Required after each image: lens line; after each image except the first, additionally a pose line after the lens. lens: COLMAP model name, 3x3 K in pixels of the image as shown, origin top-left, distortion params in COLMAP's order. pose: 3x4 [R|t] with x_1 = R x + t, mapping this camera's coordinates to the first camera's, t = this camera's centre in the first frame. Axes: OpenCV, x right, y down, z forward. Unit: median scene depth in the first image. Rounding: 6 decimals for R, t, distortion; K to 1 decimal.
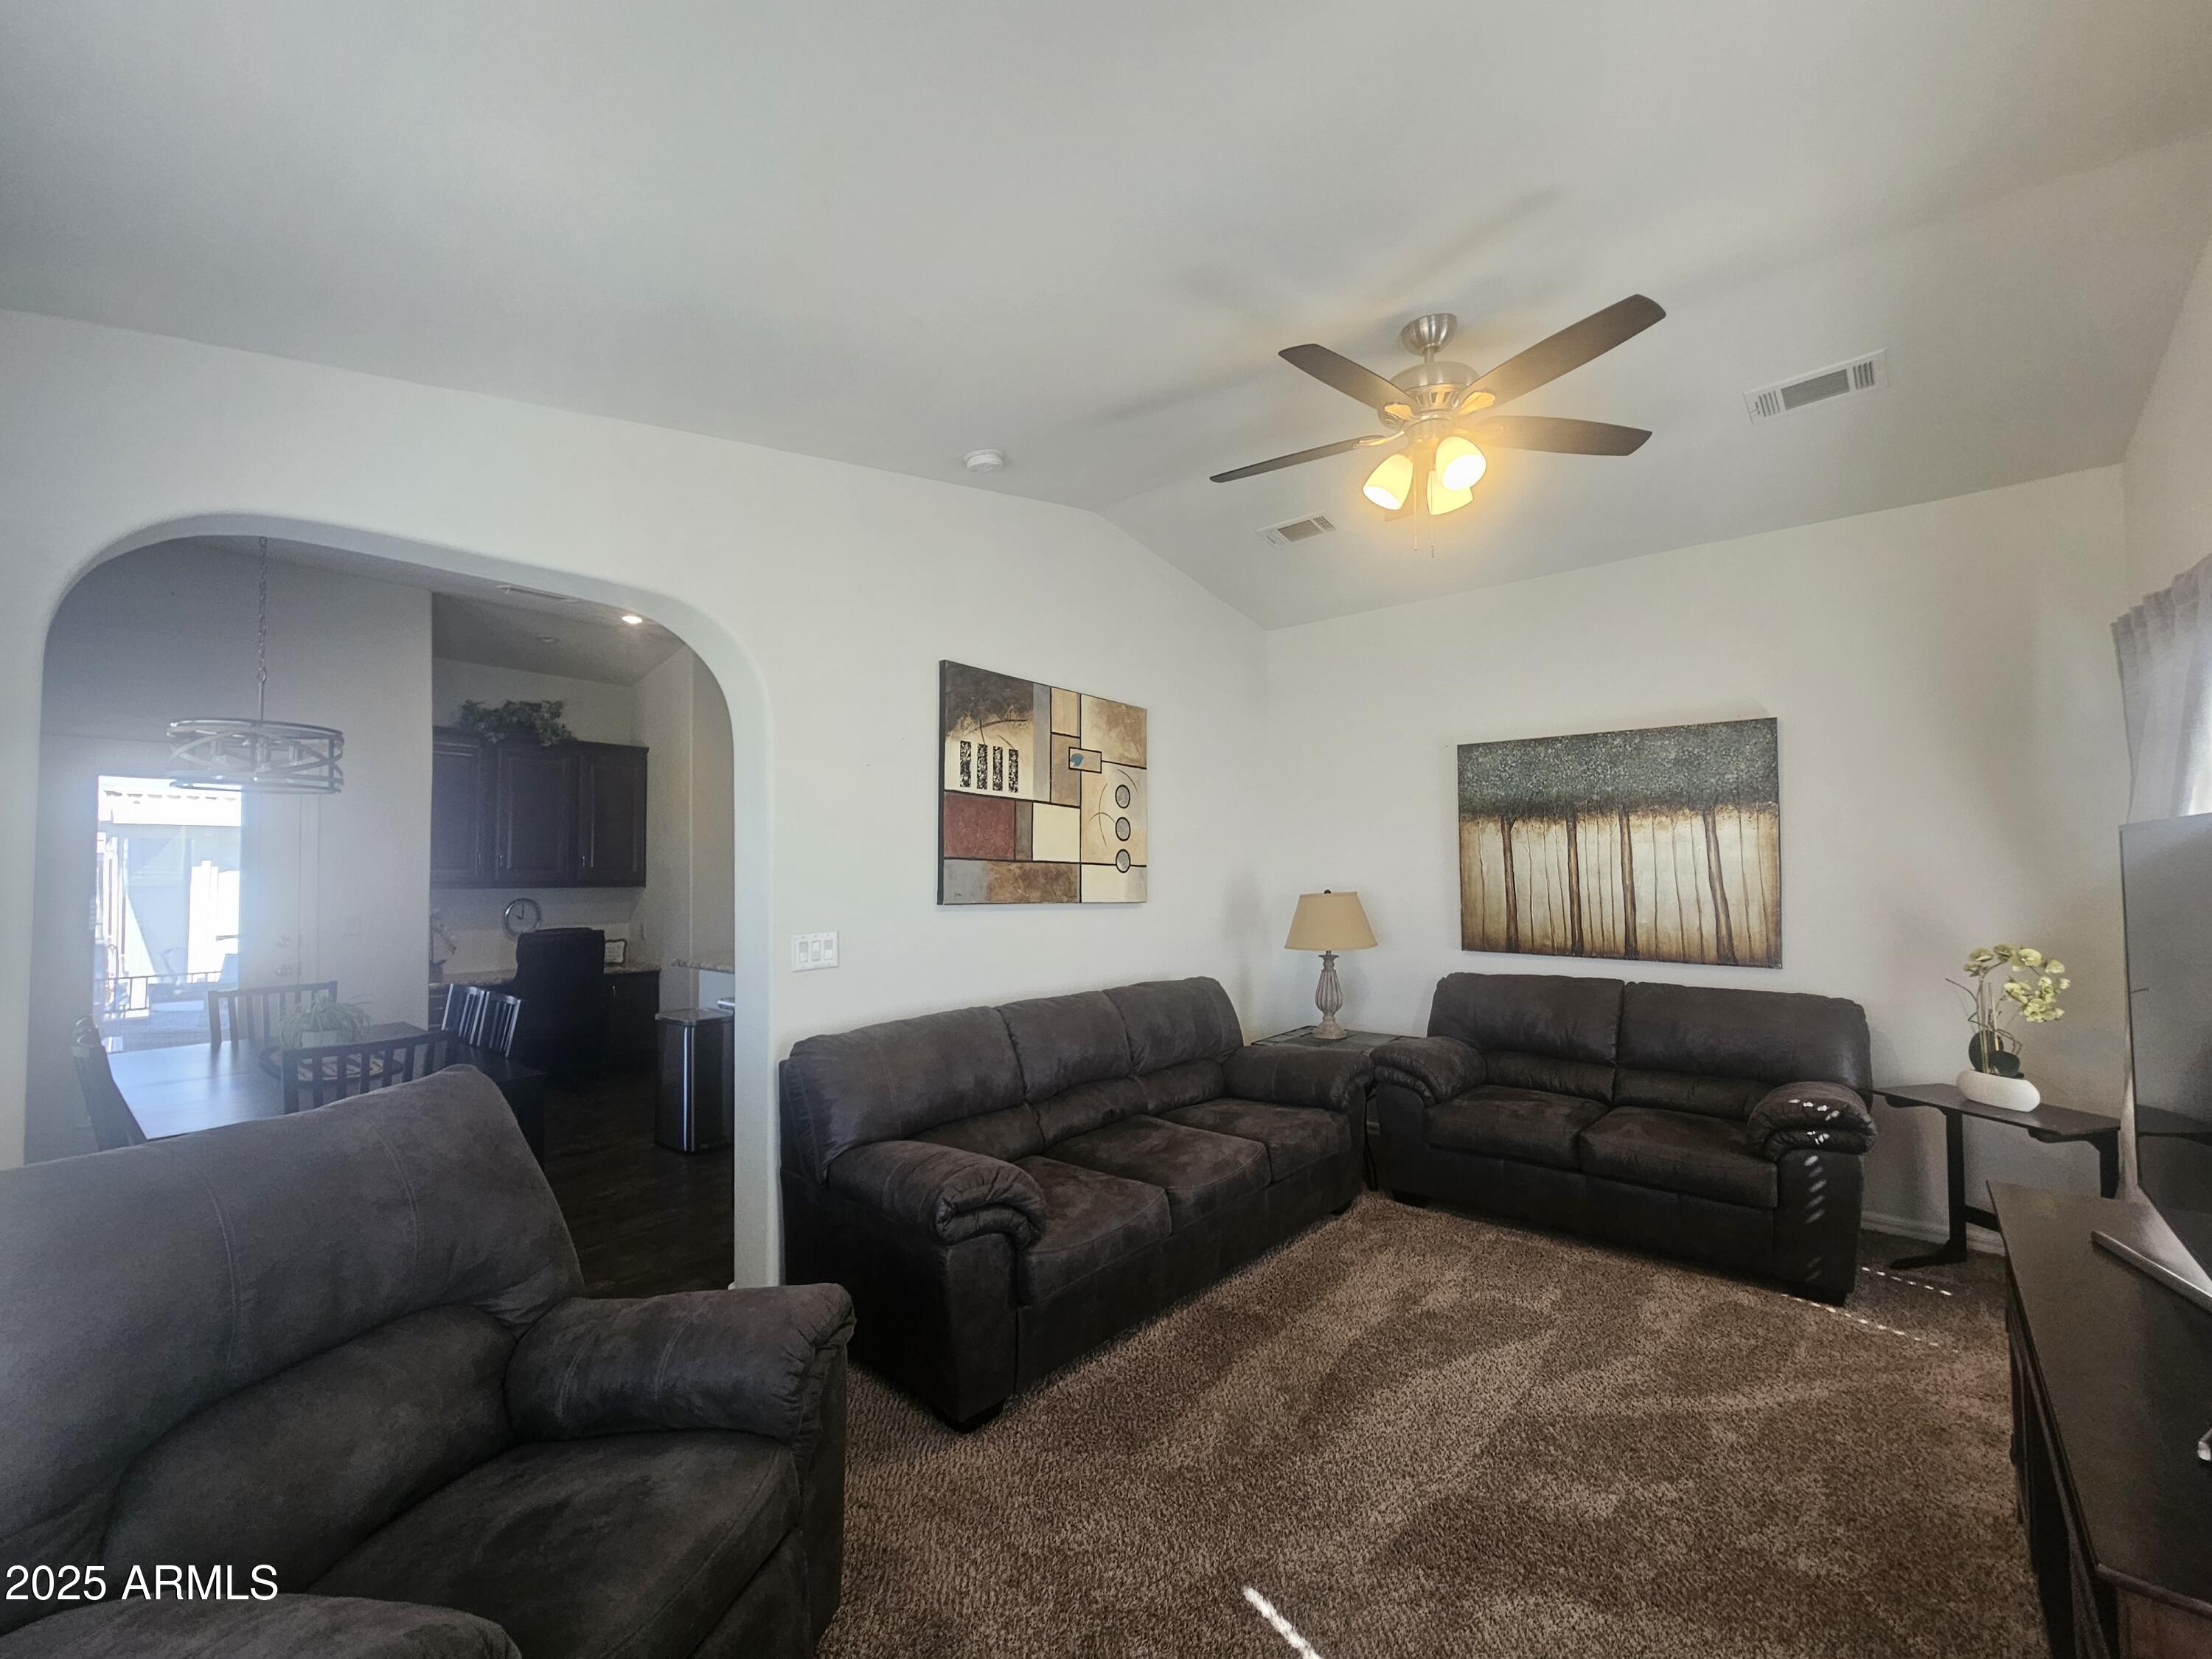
lens RADIAL K [[912.6, 0, 1101.7], [0, 912.6, 842.9], [0, 0, 1]] dist [-0.001043, 0.002295]
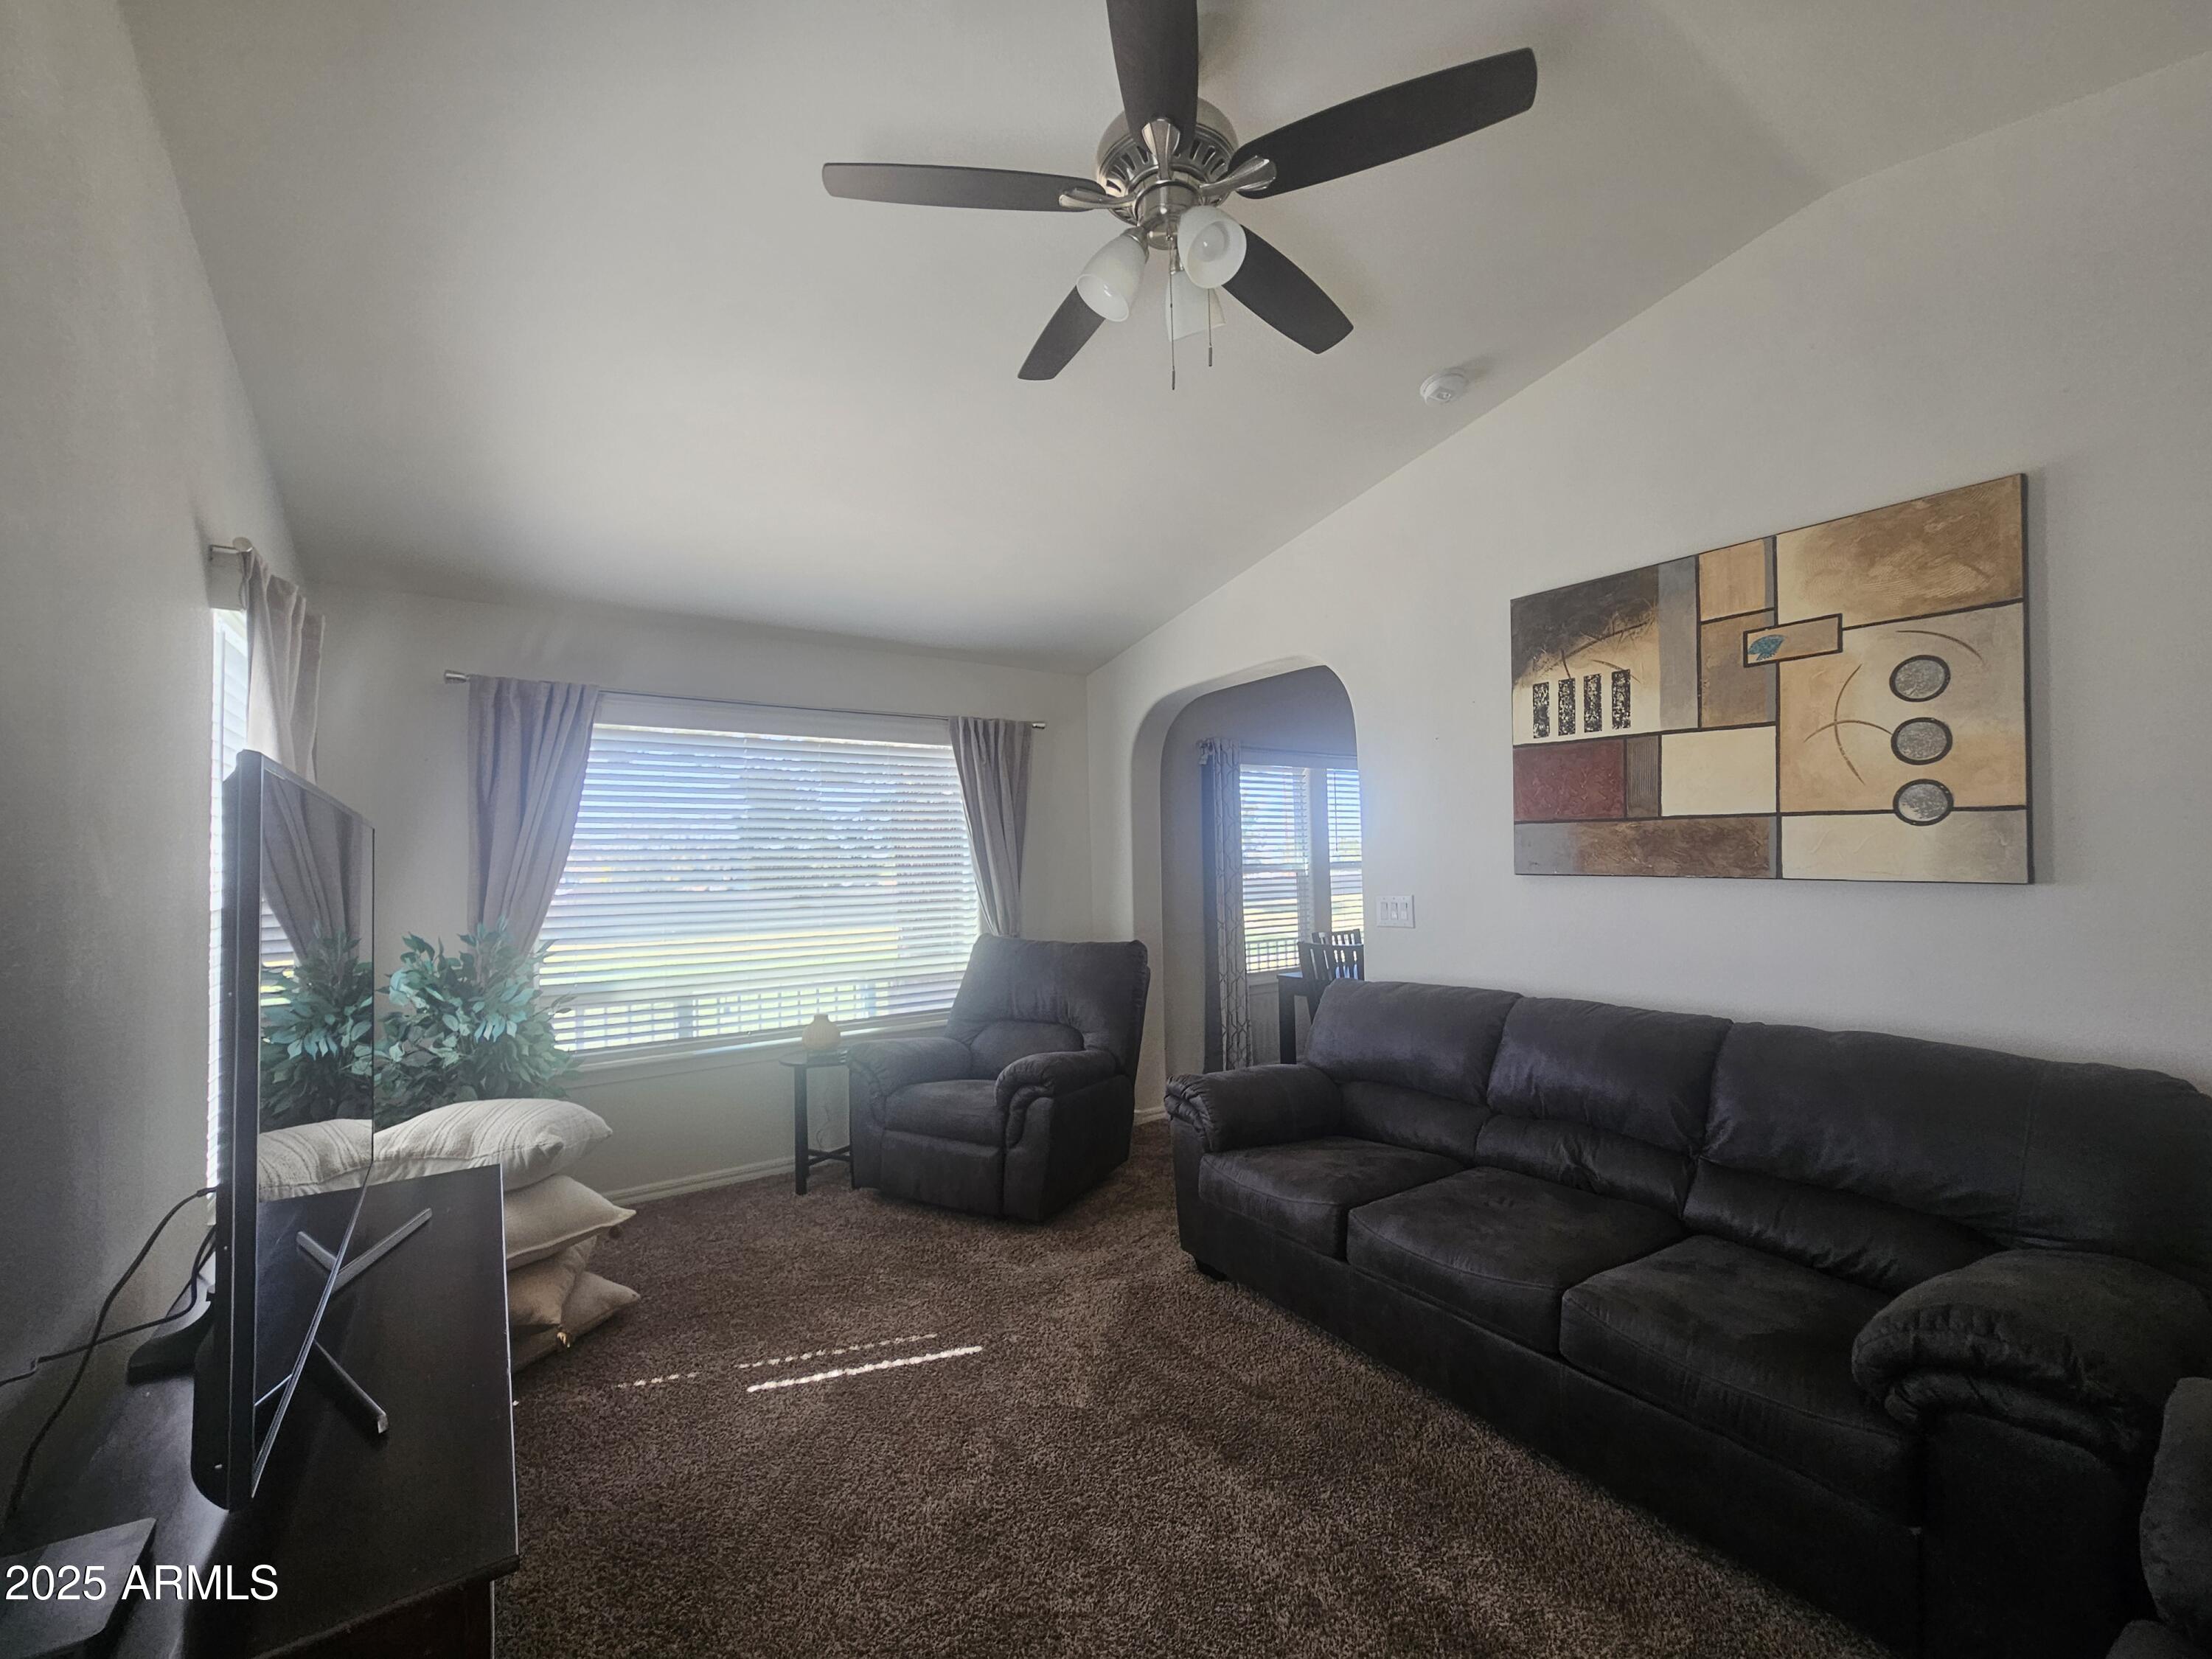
lens RADIAL K [[912.6, 0, 1101.7], [0, 912.6, 842.9], [0, 0, 1]] dist [-0.001043, 0.002295]
pose [[-0.259677, -0.017335, -0.965540, 0.737410], [0.048300, 0.998354, -0.030914, 0.041294], [0.964487, -0.054663, -0.258413, 0.778519]]
